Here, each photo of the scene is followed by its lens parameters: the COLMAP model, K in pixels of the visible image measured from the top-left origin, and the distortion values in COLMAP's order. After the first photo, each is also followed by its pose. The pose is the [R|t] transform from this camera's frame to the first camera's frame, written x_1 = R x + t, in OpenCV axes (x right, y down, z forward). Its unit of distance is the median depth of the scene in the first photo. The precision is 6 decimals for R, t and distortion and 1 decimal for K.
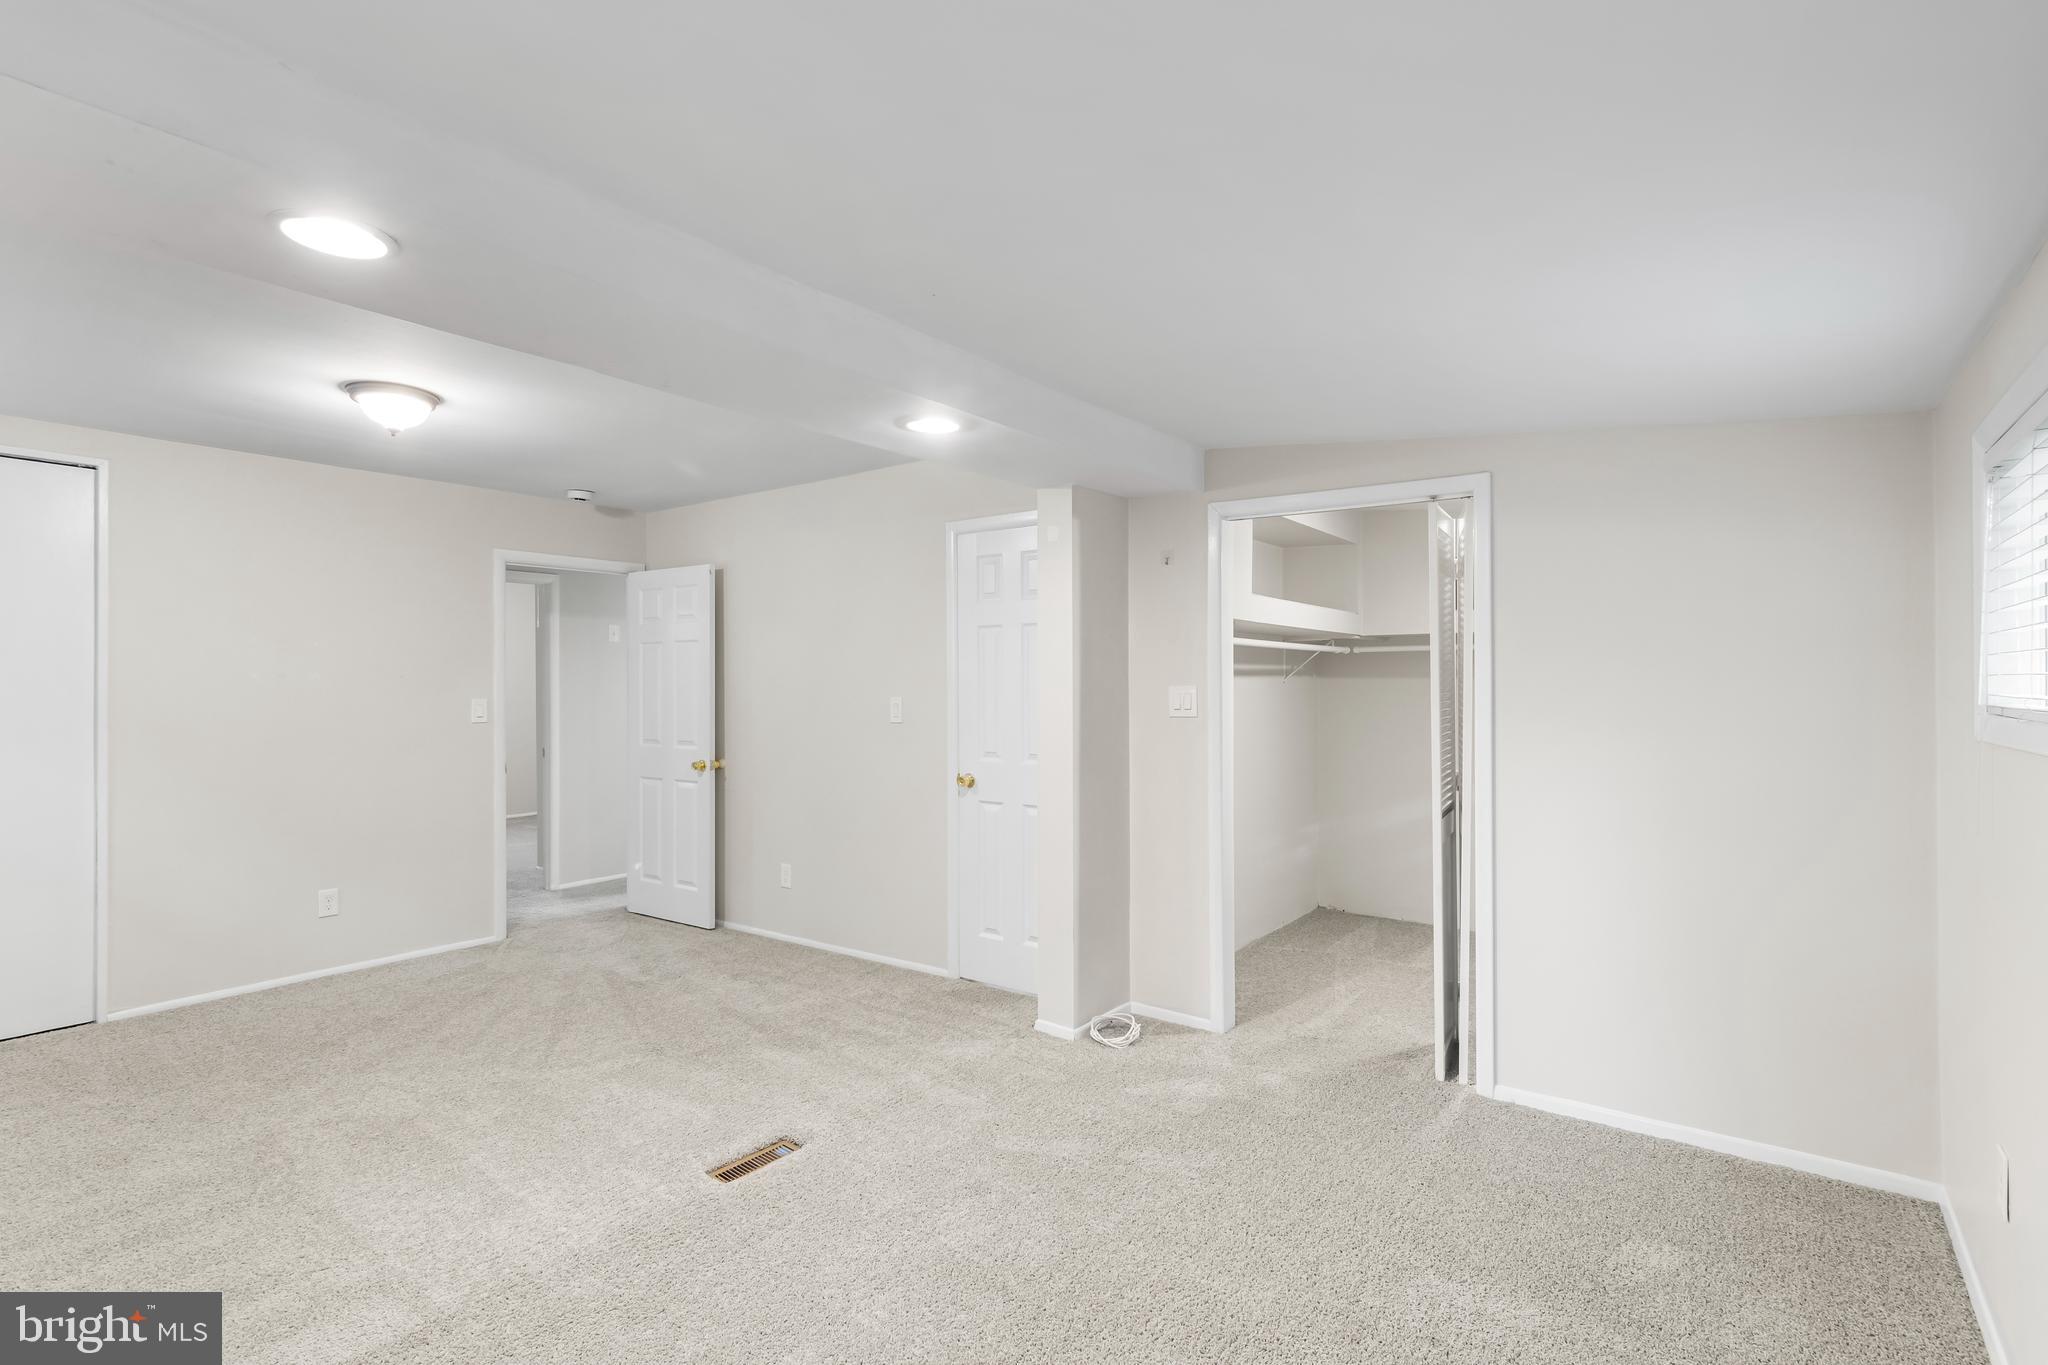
lens RADIAL K [[975.0, 0, 1024.0], [0, 975.0, 682.5], [0, 0, 1]] dist [-0.000115, -0.000106]
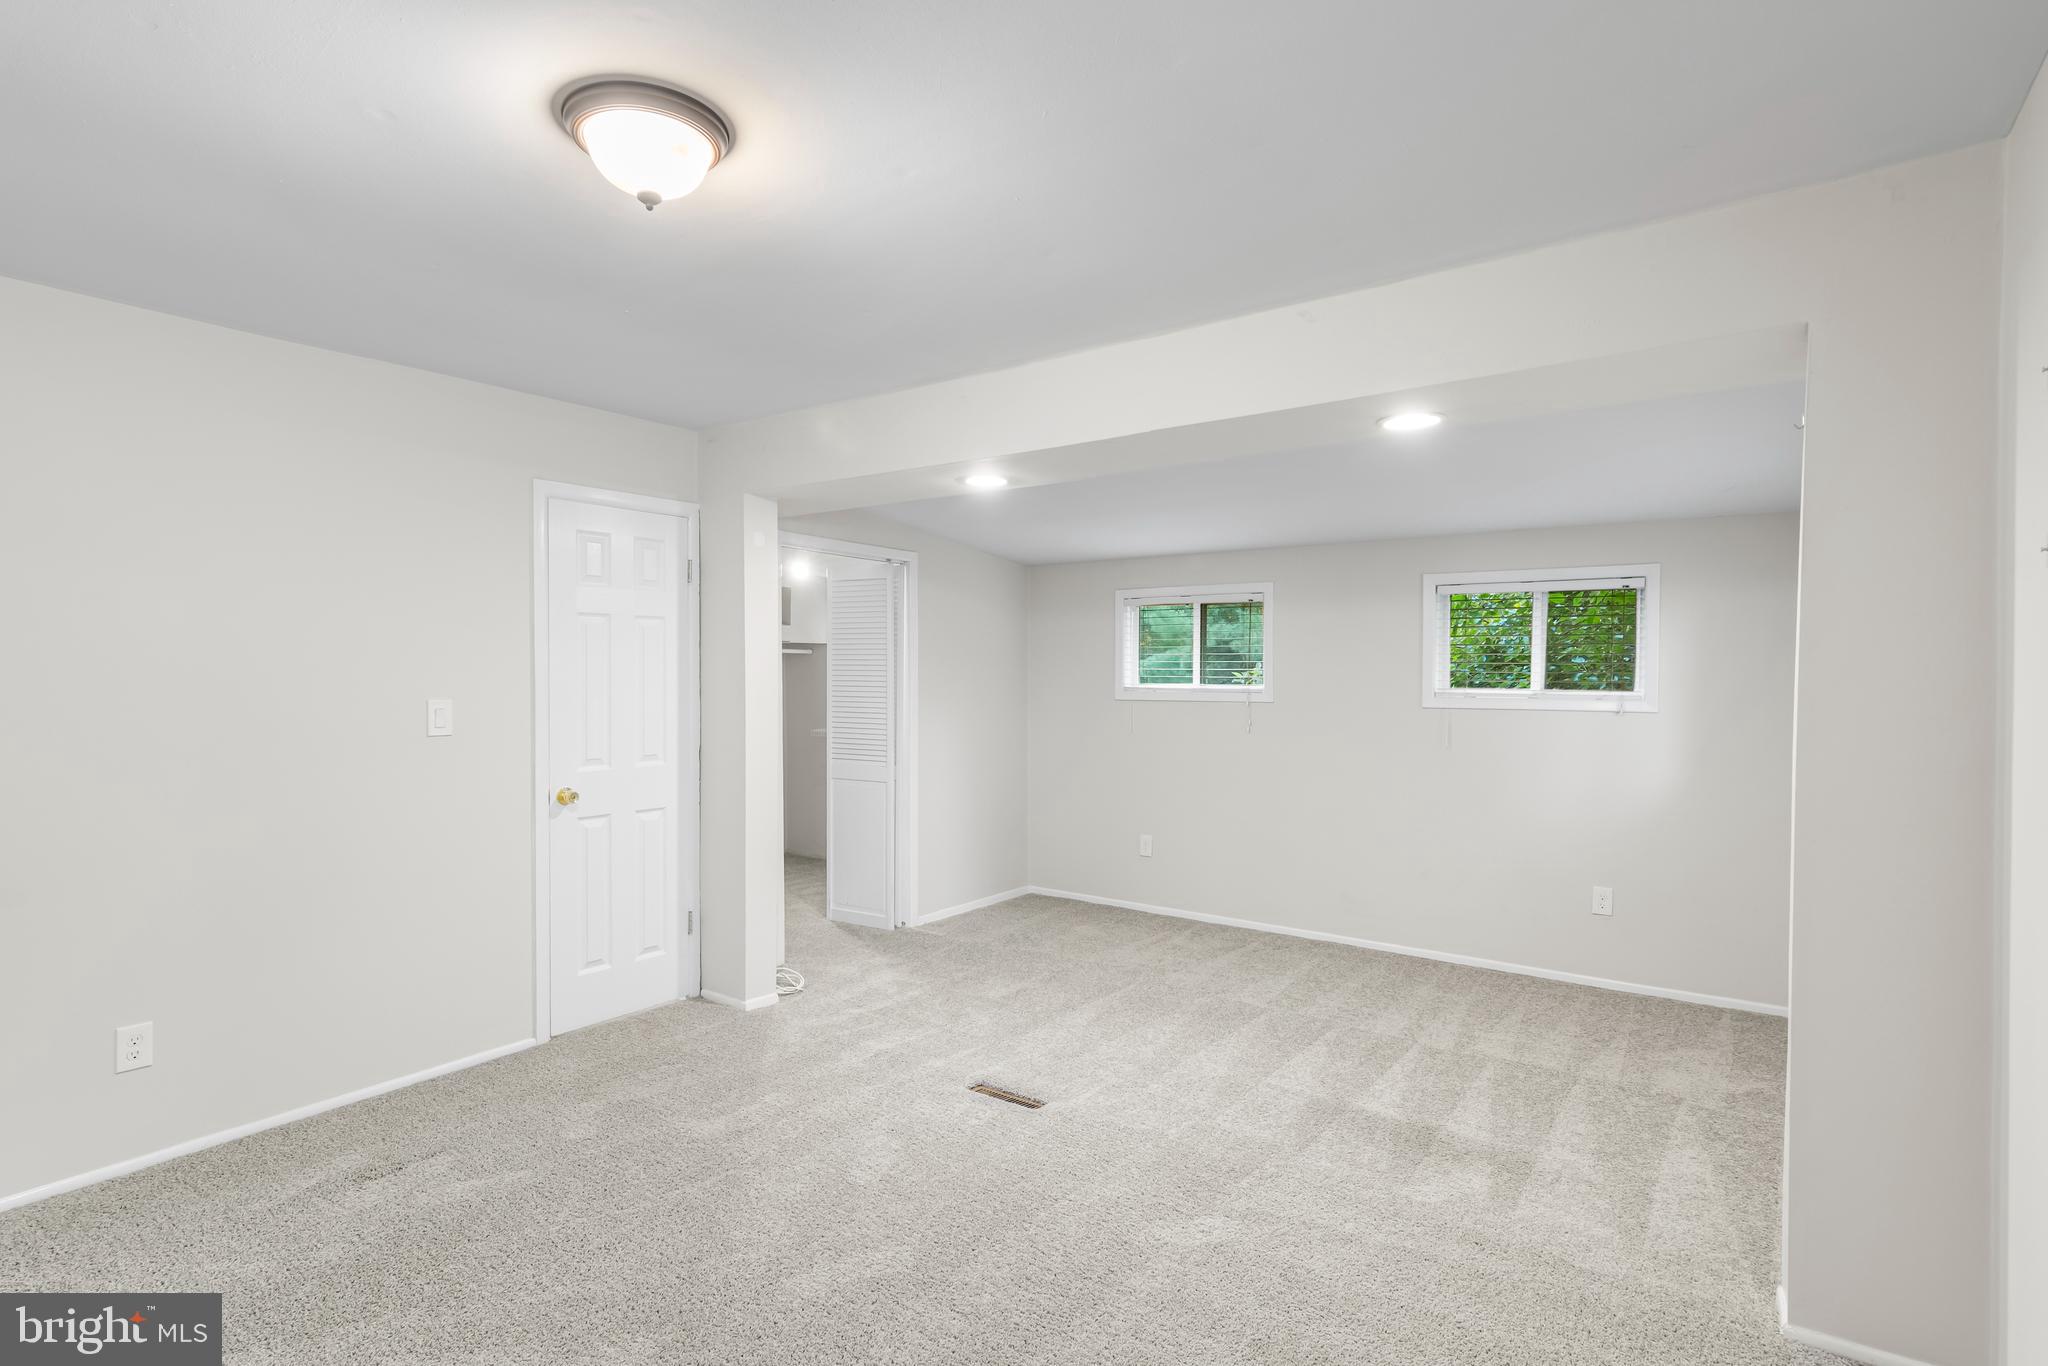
lens RADIAL K [[1000.2, 0, 989.1], [0, 1000.2, 687.0], [0, 0, 1]] dist [-0.002268, -0.000558]
pose [[-0.001045, -0.010240, 0.999947, -0.922129], [-0.013943, 0.999851, 0.010224, -0.006343], [-0.999902, -0.013931, -0.001188, 0.650365]]
